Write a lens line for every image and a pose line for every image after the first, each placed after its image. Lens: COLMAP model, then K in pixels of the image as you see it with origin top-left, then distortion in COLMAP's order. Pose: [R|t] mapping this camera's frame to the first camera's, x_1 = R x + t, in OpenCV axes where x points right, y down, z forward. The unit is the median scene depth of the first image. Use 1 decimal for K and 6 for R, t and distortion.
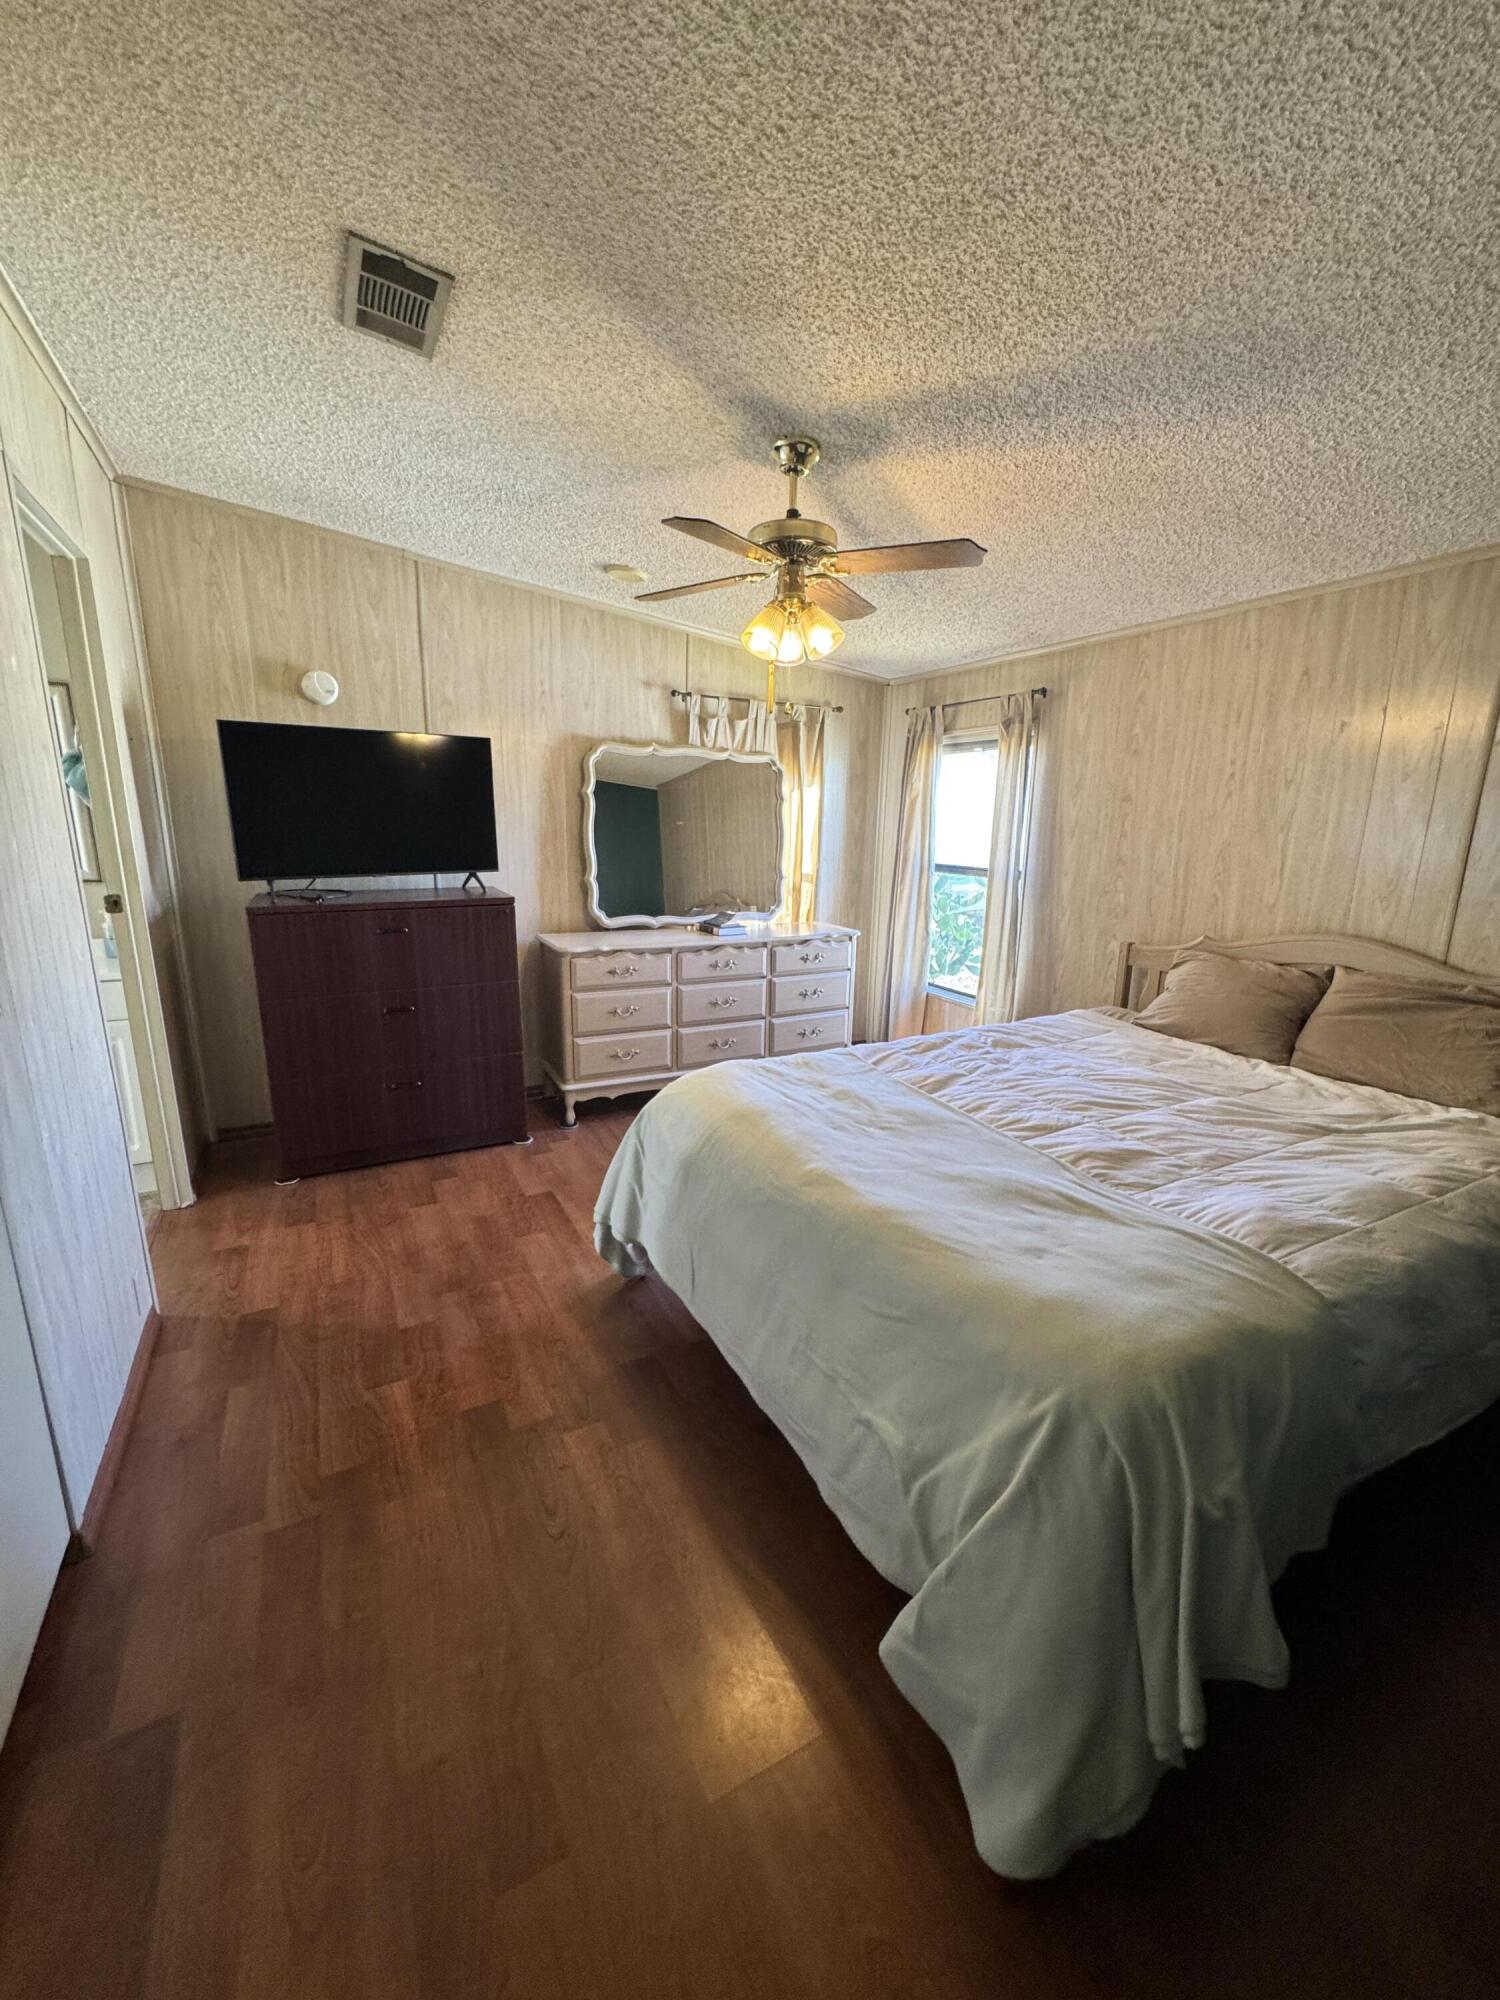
lens RADIAL K [[799.7, 0, 750.0], [0, 799.7, 1000.0], [0, 0, 1]] dist [-0.003296, 0.000669]
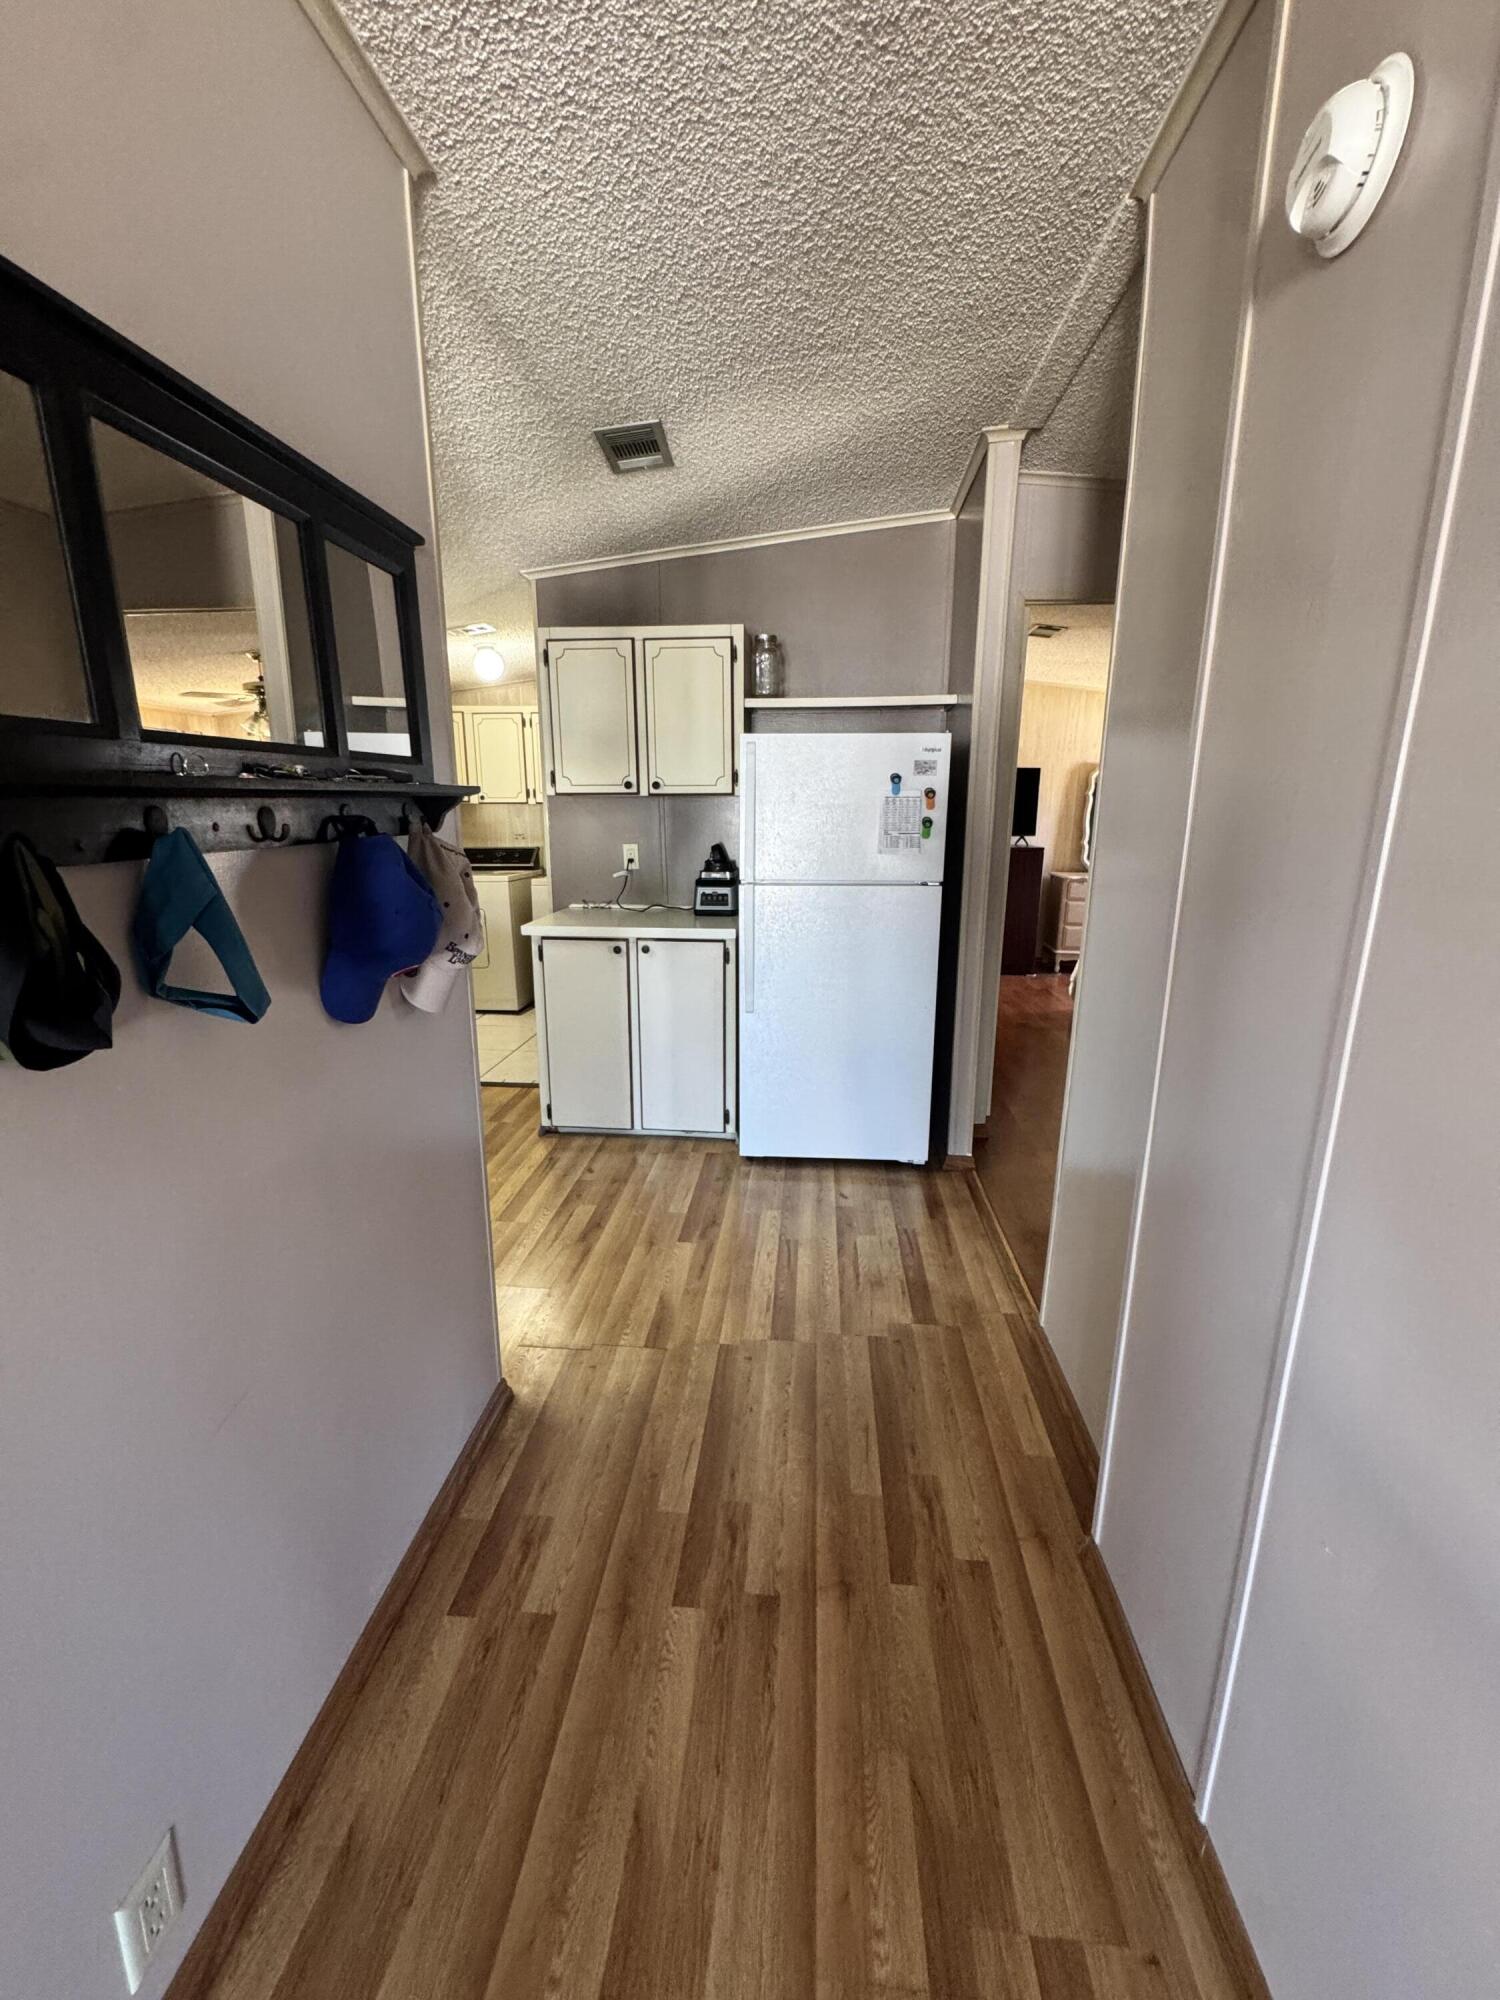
lens RADIAL K [[799.7, 0, 750.0], [0, 799.7, 1000.0], [0, 0, 1]] dist [-0.003296, 0.000669]
pose [[0.840996, 0.117069, -0.528225, 0.152398], [-0.114253, 0.992720, 0.038110, 0.209274], [0.528841, 0.028301, 0.848249, -0.874816]]
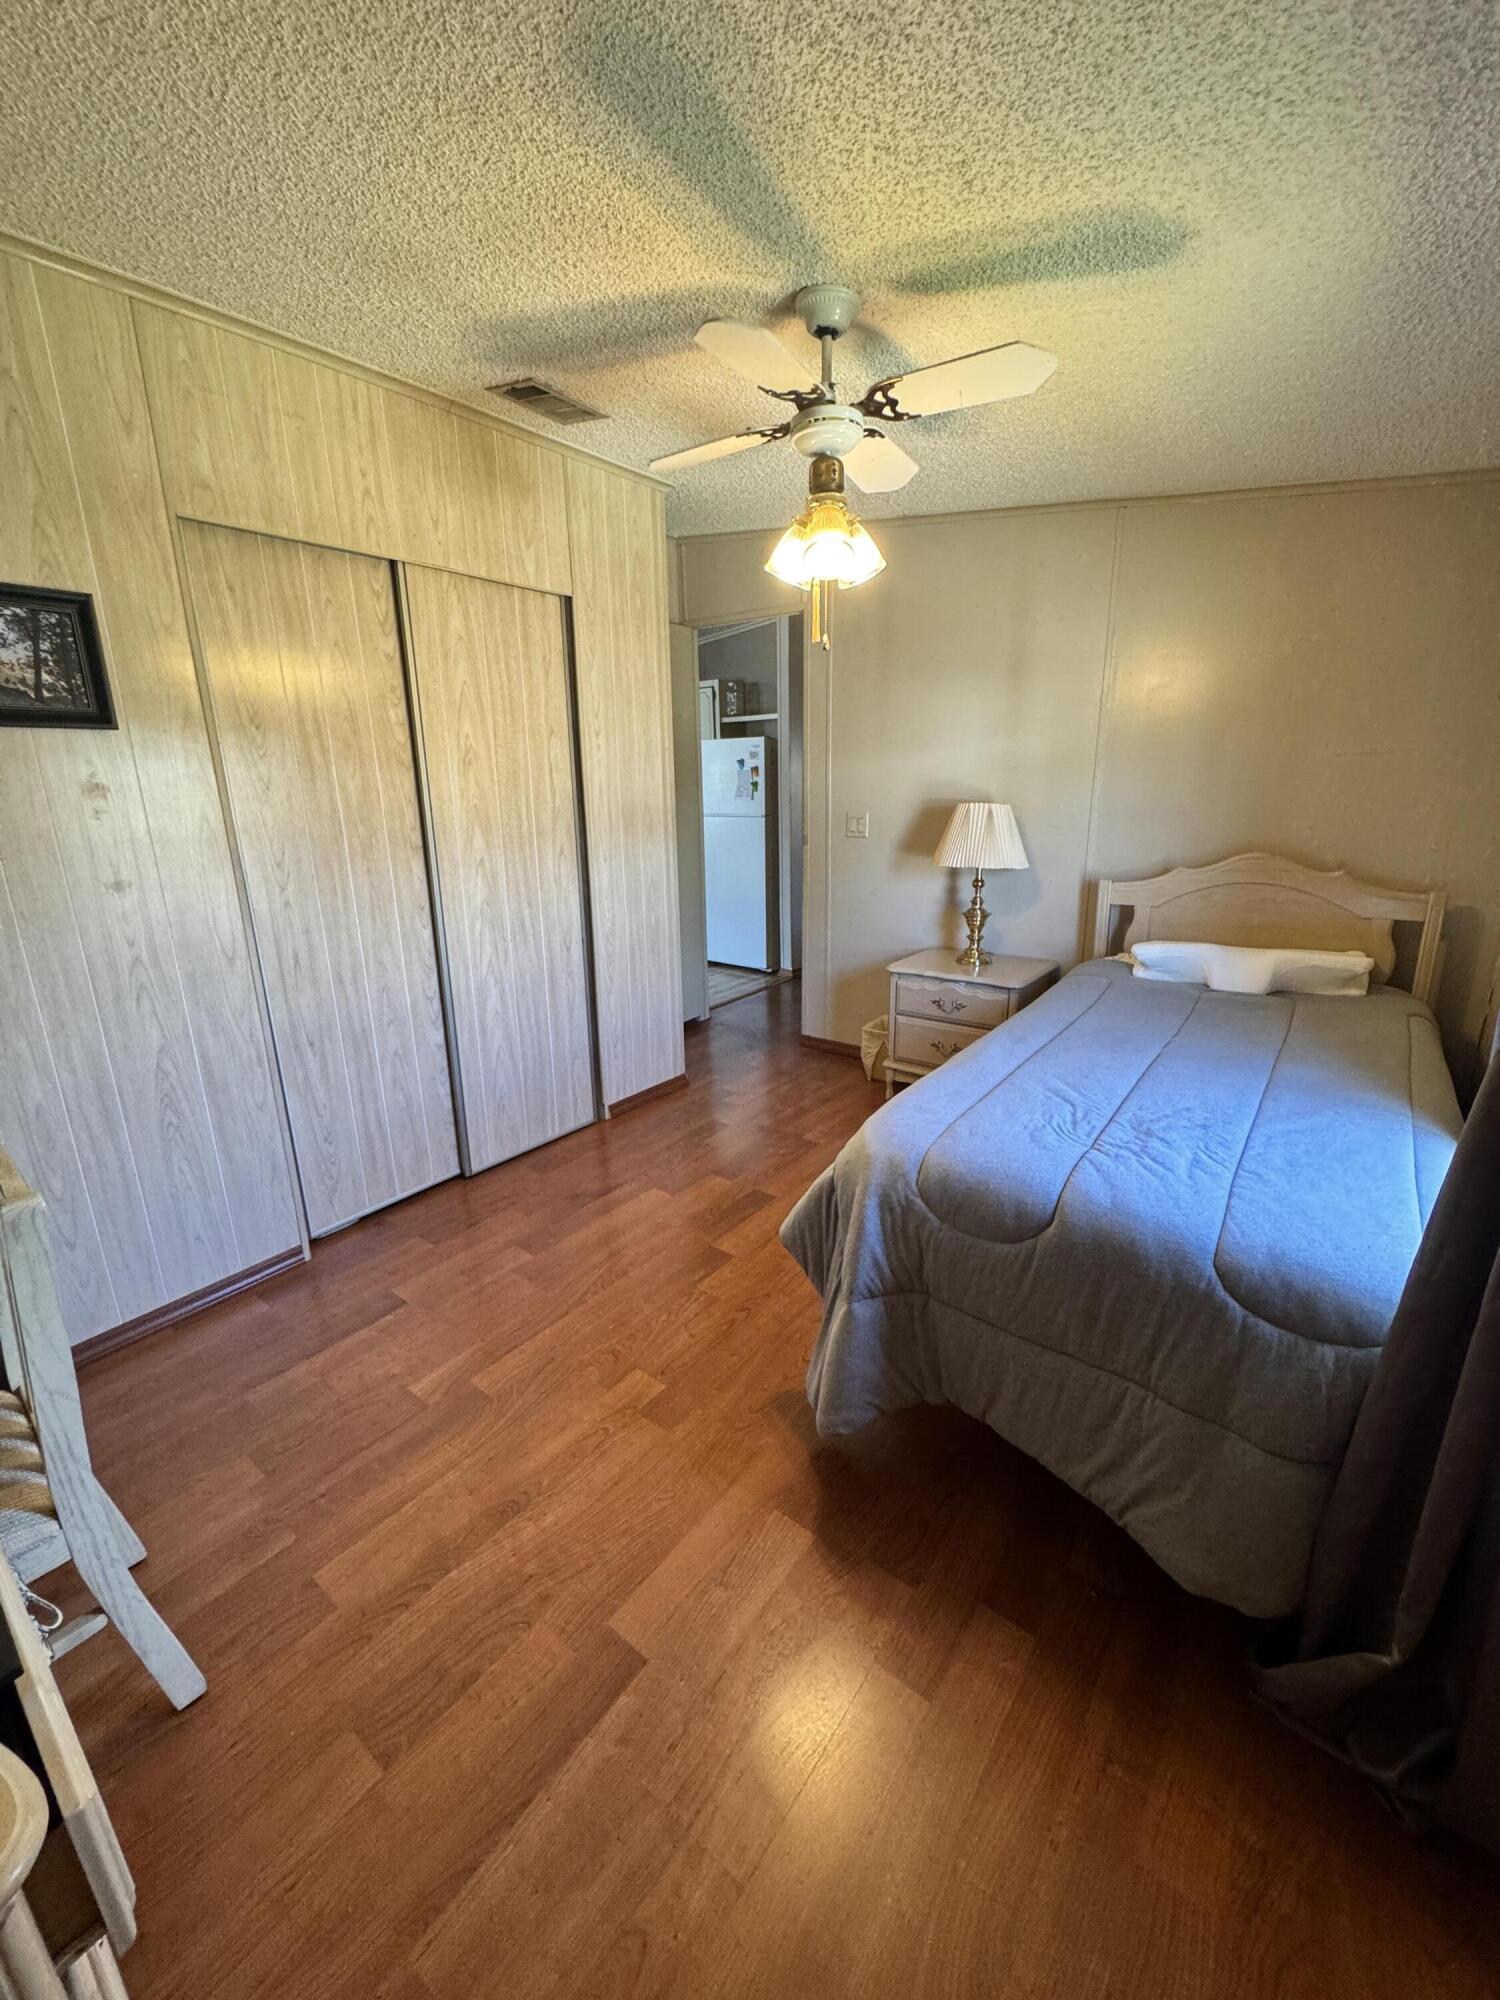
lens RADIAL K [[799.7, 0, 750.0], [0, 799.7, 1000.0], [0, 0, 1]] dist [-0.003296, 0.000669]
pose [[0.422119, 0.228225, -0.877342, 1.133916], [-0.174587, 0.970140, 0.168366, 0.192780], [0.889570, 0.082102, 0.449360, -0.790614]]
